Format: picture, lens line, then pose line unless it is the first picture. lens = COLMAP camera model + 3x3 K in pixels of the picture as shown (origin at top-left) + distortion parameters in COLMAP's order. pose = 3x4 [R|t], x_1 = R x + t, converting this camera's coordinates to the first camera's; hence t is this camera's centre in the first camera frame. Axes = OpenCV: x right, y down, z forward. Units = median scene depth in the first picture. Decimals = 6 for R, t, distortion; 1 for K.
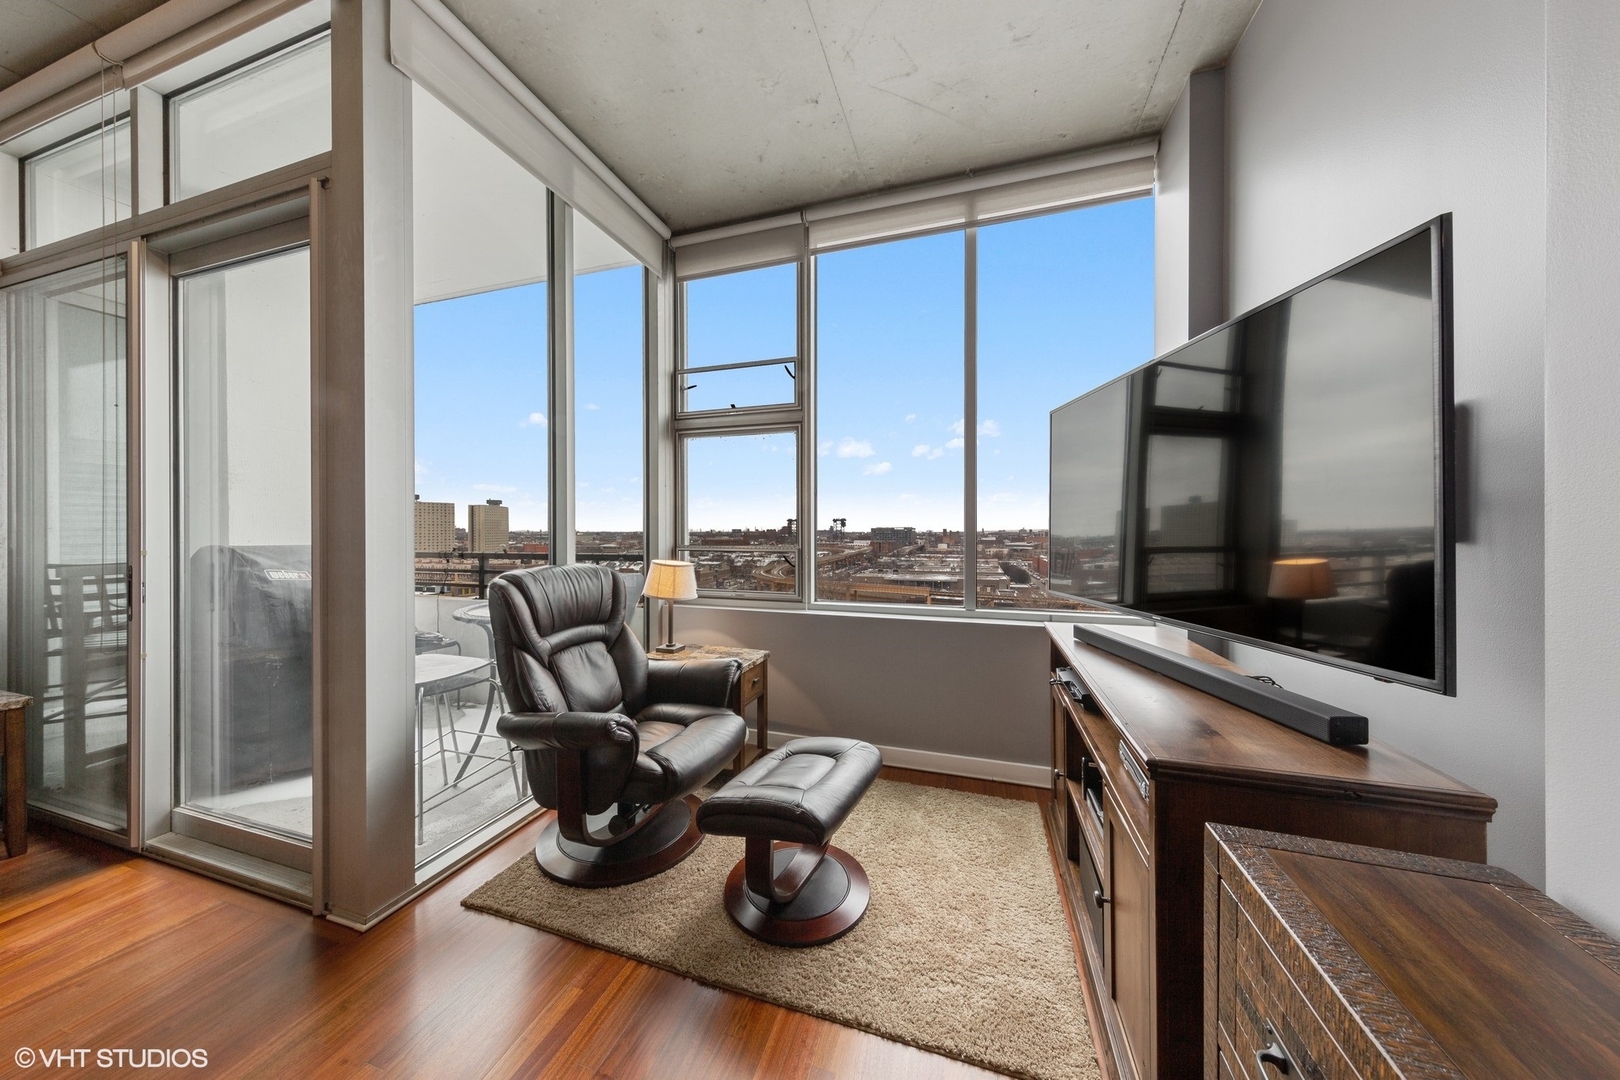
lens RADIAL K [[510.8, 0, 808.5], [0, 510.8, 552.8], [0, 0, 1]] dist [0.001876, 0.000083]
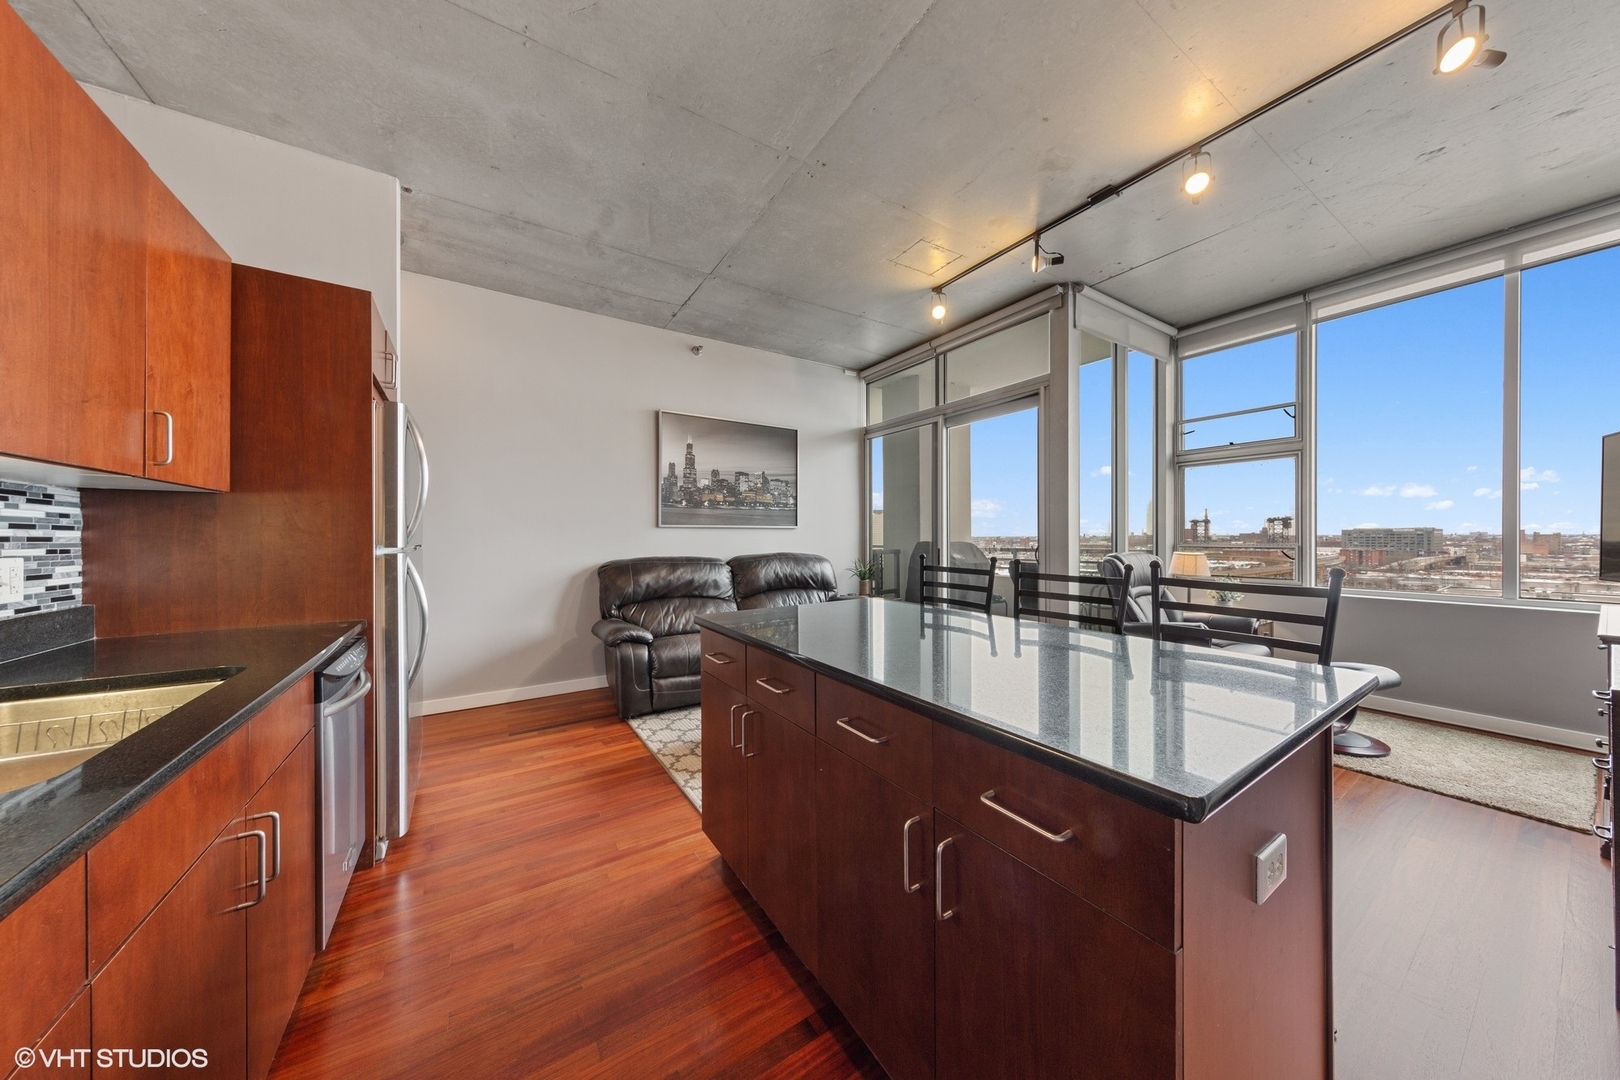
lens RADIAL K [[510.8, 0, 802.8], [0, 510.8, 545.0], [0, 0, 1]] dist [0.001876, 0.000083]
pose [[0.771709, 0.006532, -0.635942, -0.176879], [-0.022000, 0.999623, -0.016430, 0.042087], [0.635595, 0.026670, 0.771562, -0.890203]]
